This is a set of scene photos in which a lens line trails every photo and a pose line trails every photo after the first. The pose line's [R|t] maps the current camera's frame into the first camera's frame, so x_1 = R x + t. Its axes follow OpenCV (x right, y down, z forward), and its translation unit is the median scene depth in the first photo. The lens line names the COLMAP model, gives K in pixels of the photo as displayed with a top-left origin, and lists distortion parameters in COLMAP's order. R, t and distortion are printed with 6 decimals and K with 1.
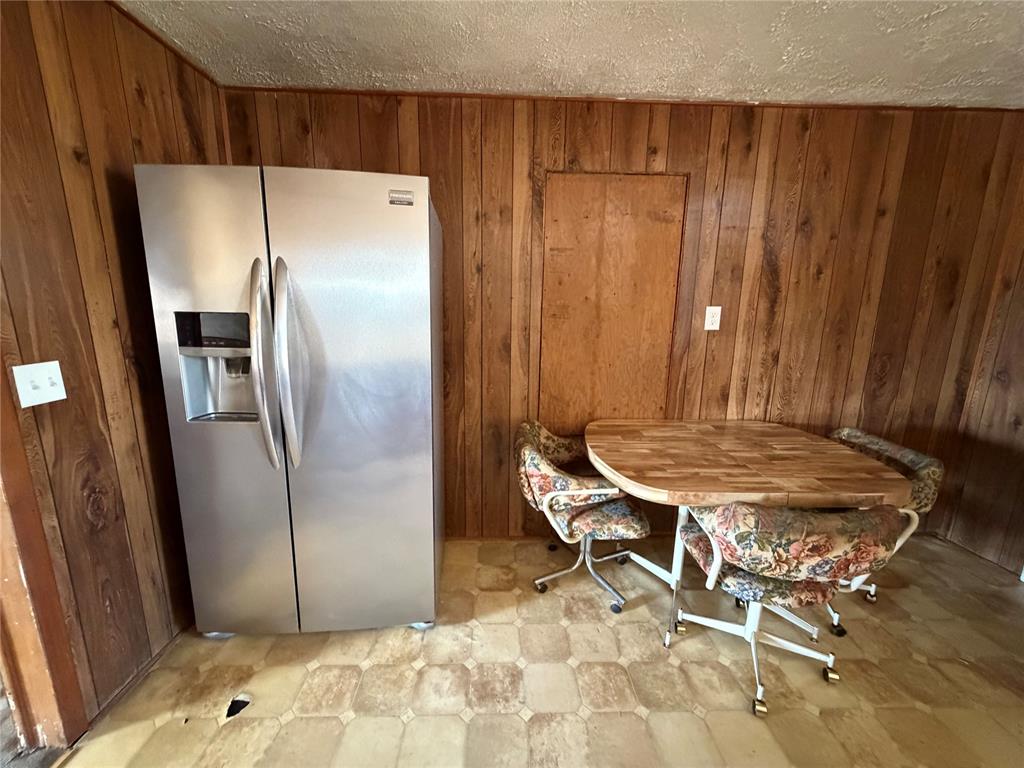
lens RADIAL K [[409.8, 0, 509.2], [0, 409.8, 385.0], [0, 0, 1]] dist [0.000821, 0.000268]
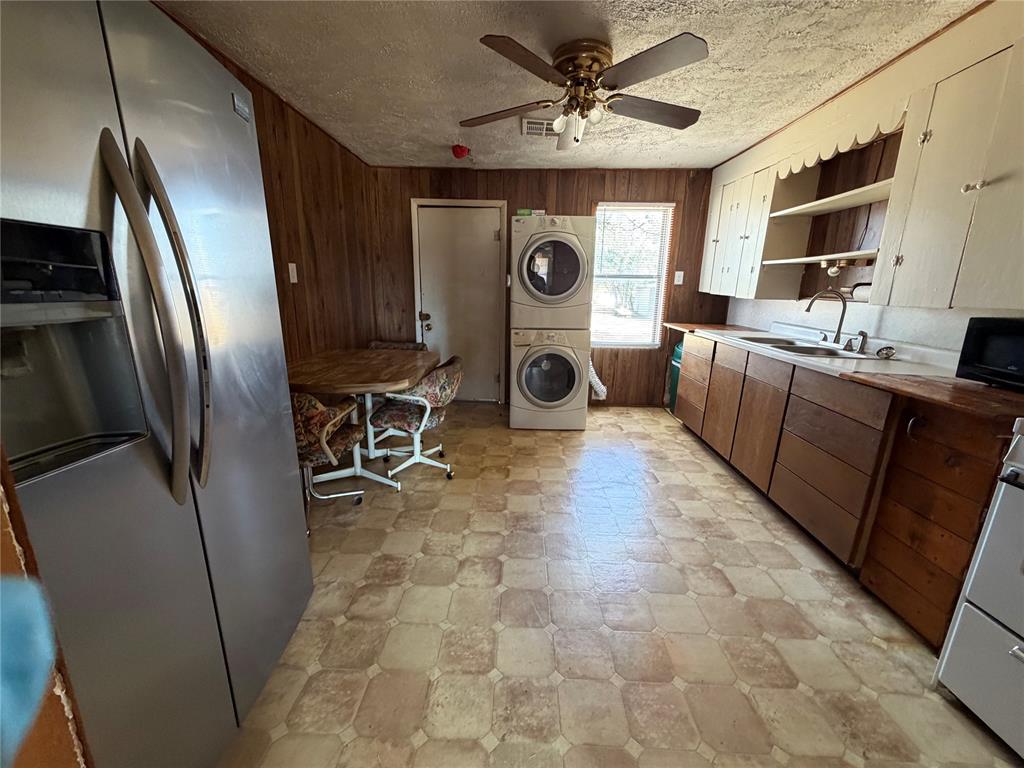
lens RADIAL K [[409.8, 0, 509.2], [0, 409.8, 385.0], [0, 0, 1]] dist [0.000821, 0.000268]
pose [[0.062977, -0.248296, 0.966635, -1.023147], [0.182260, 0.955131, 0.233466, -0.016546], [-0.981231, 0.161476, 0.105406, 0.412489]]
